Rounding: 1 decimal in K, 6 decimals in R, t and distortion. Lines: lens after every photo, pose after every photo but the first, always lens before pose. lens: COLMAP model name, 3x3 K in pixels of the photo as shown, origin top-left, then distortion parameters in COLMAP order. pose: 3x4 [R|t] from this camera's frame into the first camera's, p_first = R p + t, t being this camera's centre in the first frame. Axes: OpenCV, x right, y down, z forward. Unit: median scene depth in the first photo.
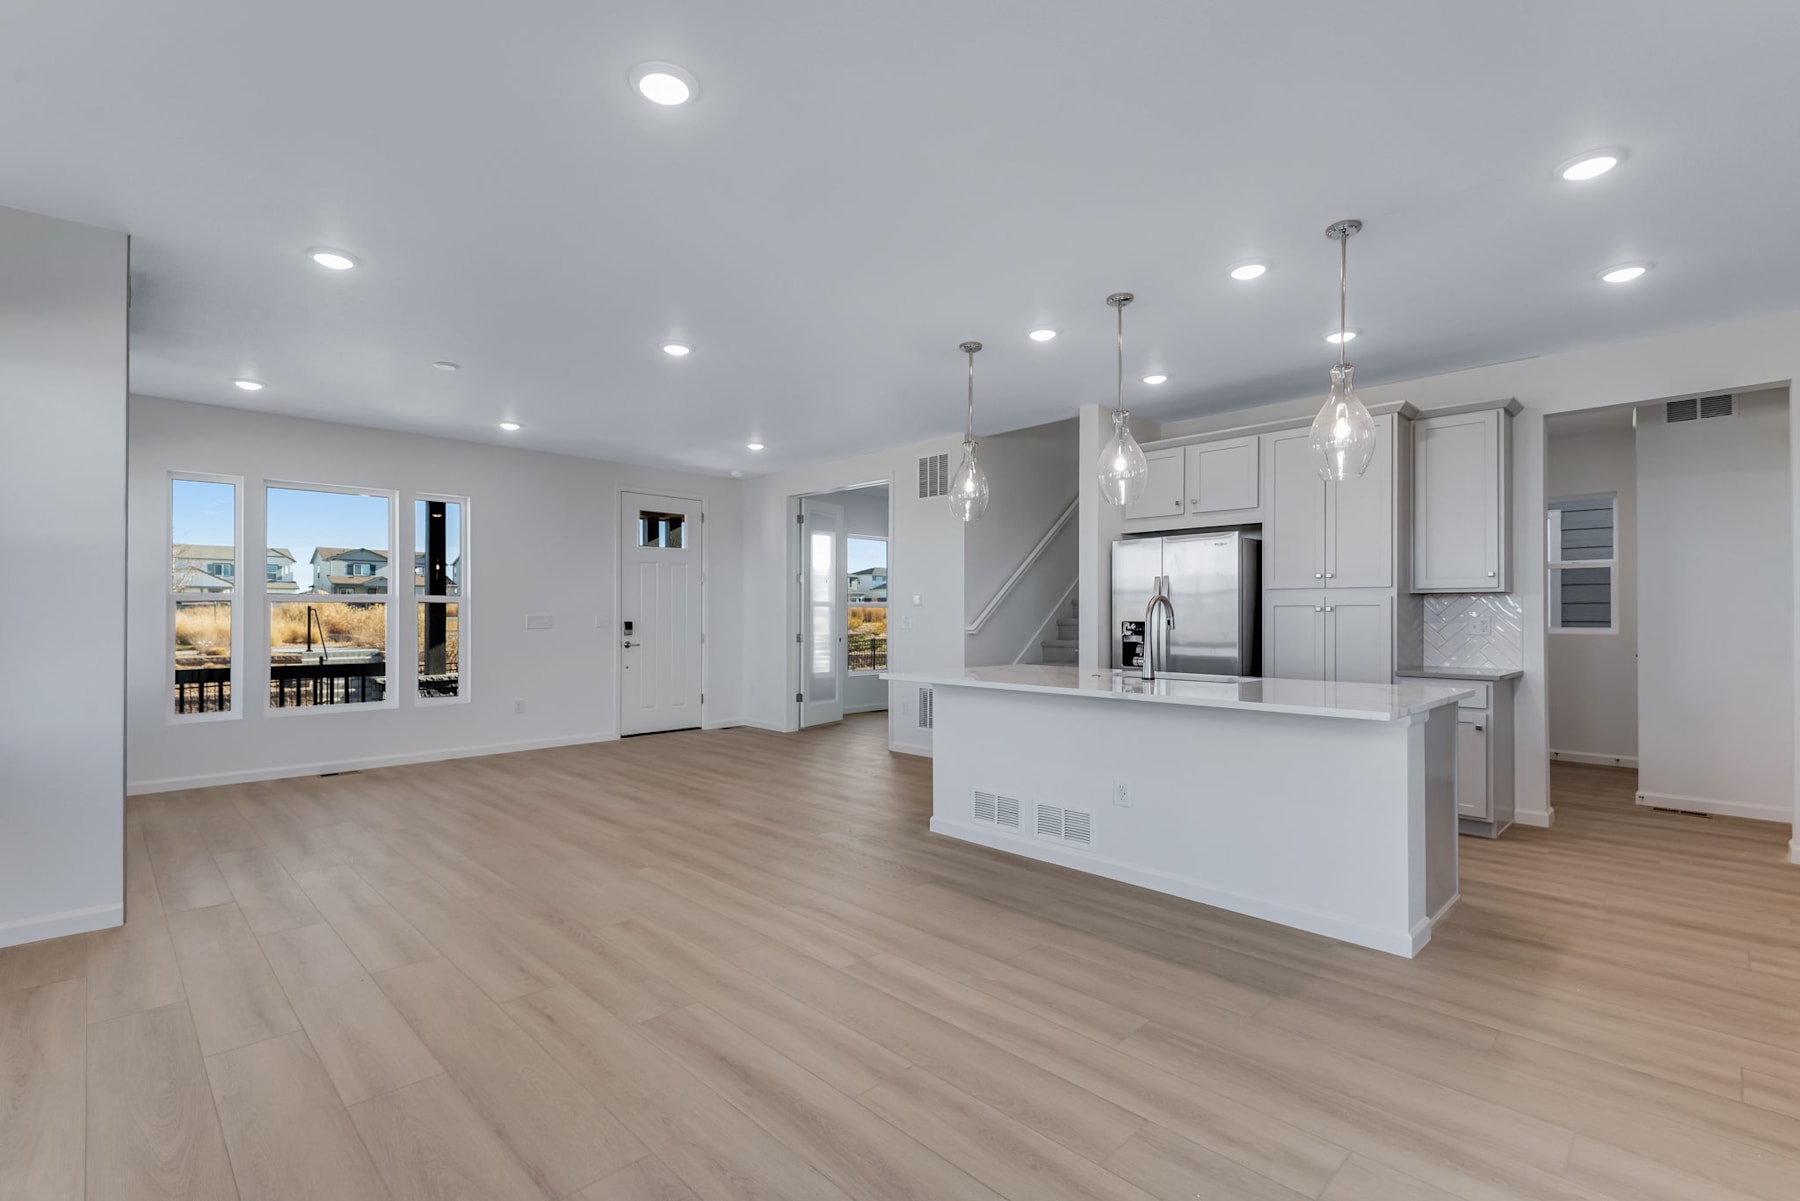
lens RADIAL K [[821.3, 0, 889.9], [0, 821.3, 609.0], [0, 0, 1]] dist [0.027860, -0.011898]
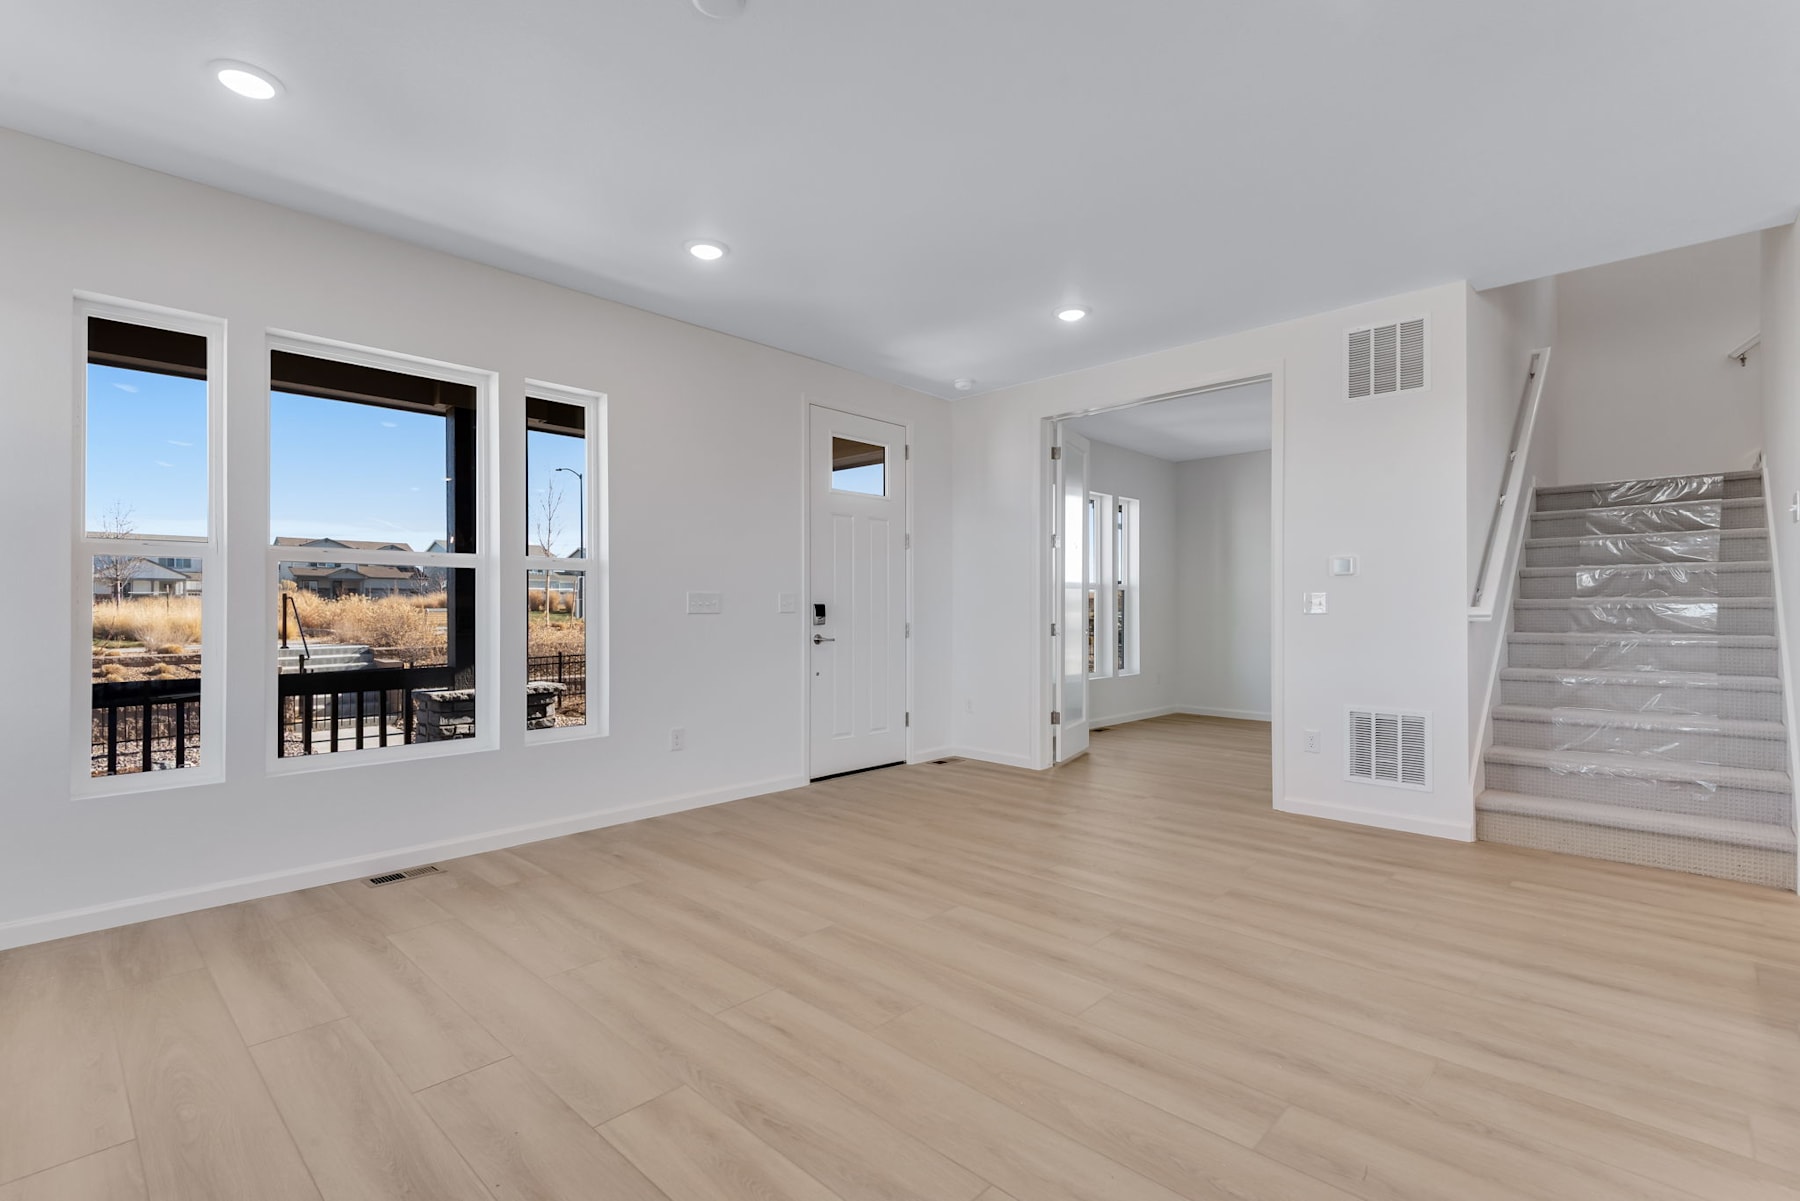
lens RADIAL K [[821.3, 0, 883.8], [0, 821.3, 604.6], [0, 0, 1]] dist [0.027860, -0.011898]
pose [[0.999572, 0.000984, 0.029227, -0.424561], [-0.001001, 0.999999, 0.000570, 0.022643], [-0.029227, -0.000599, 0.999573, 0.518659]]
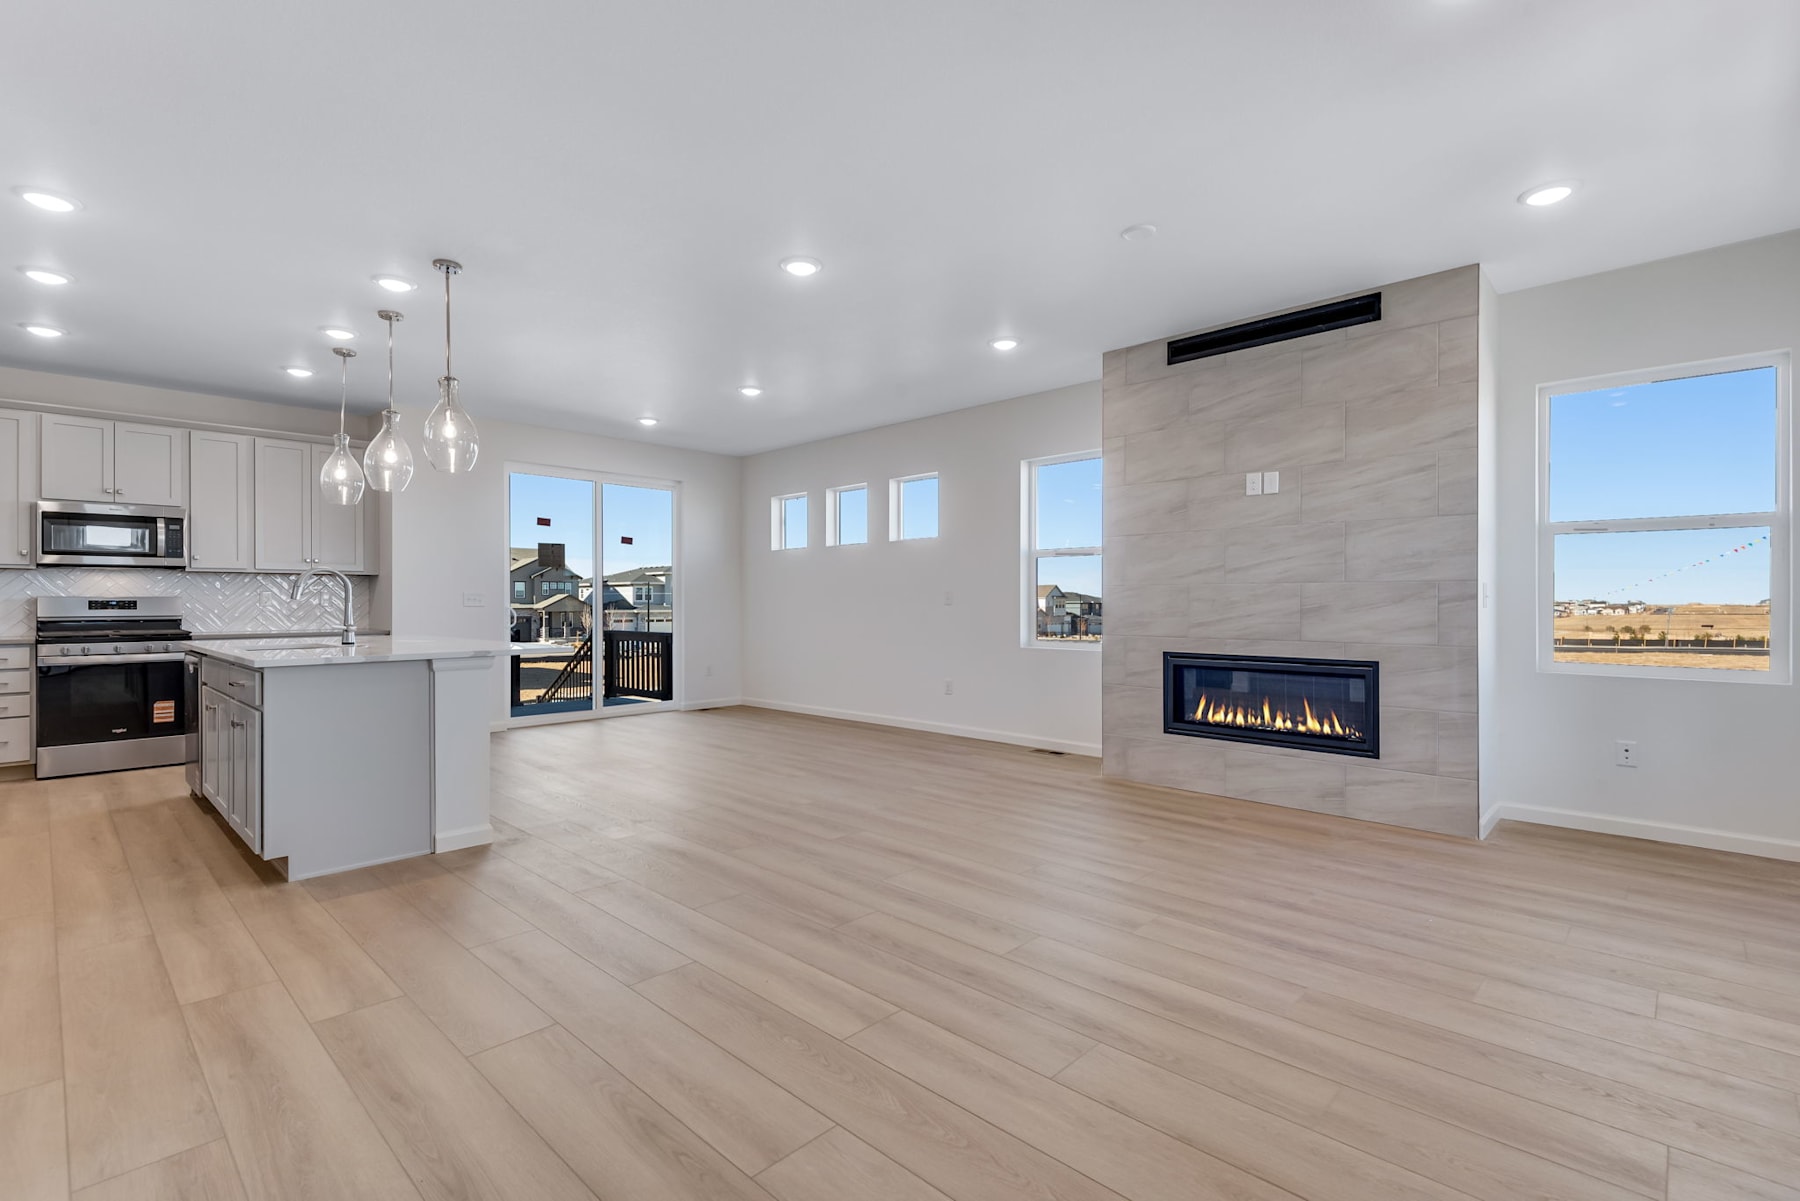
lens RADIAL K [[811.5, 0, 884.0], [0, 811.5, 599.3], [0, 0, 1]] dist [0.016545, -0.005211]
pose [[-0.999710, 0.002579, -0.023942, -0.276129], [0.002845, 0.999935, -0.011059, 0.030380], [0.023912, -0.011123, -0.999652, 1.556927]]
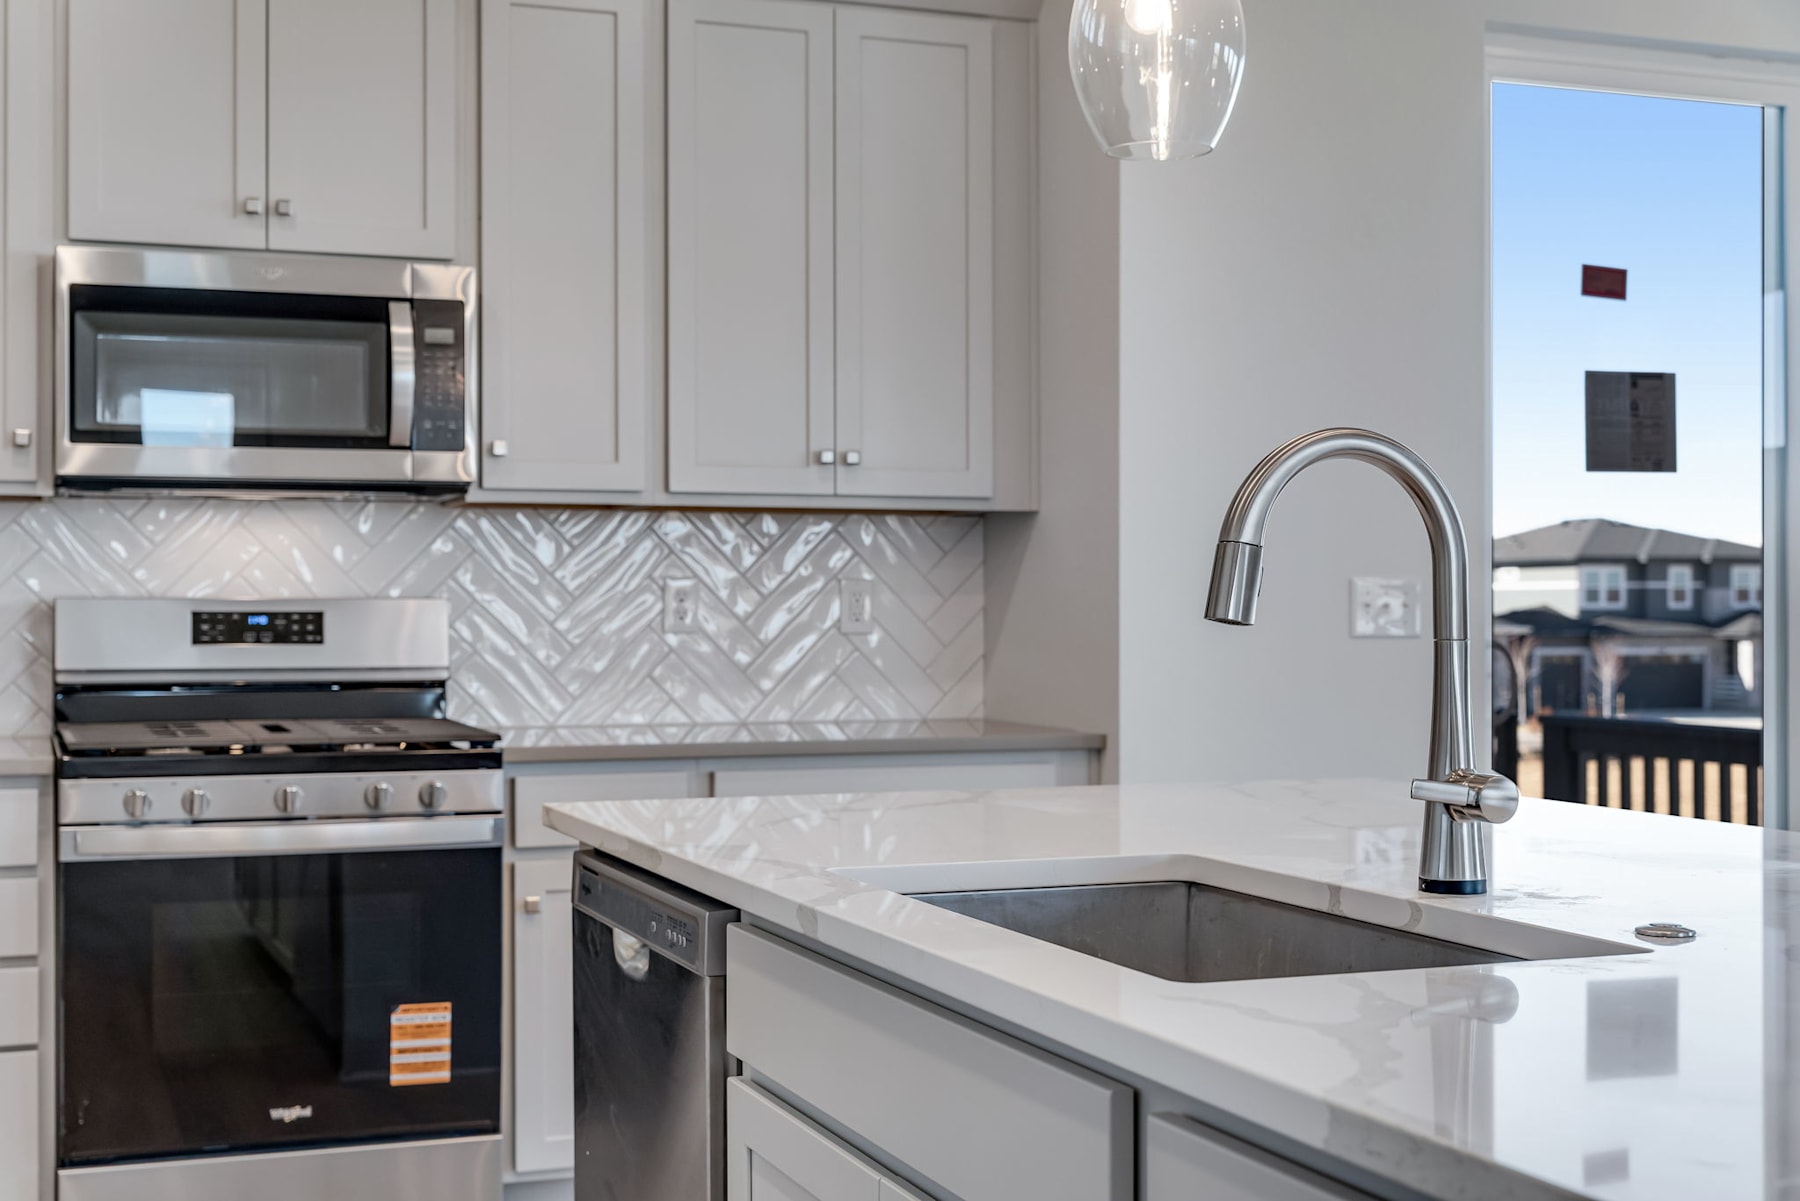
lens RADIAL K [[2258.7, 0, 885.7], [0, 2258.7, 591.4], [0, 0, 1]] dist [0.015023, 0.000000]
pose [[-0.915380, 0.003468, 0.402577, 0.170526], [-0.001628, 0.999923, -0.012316, 0.019592], [-0.402589, -0.011929, -0.915303, 1.116099]]
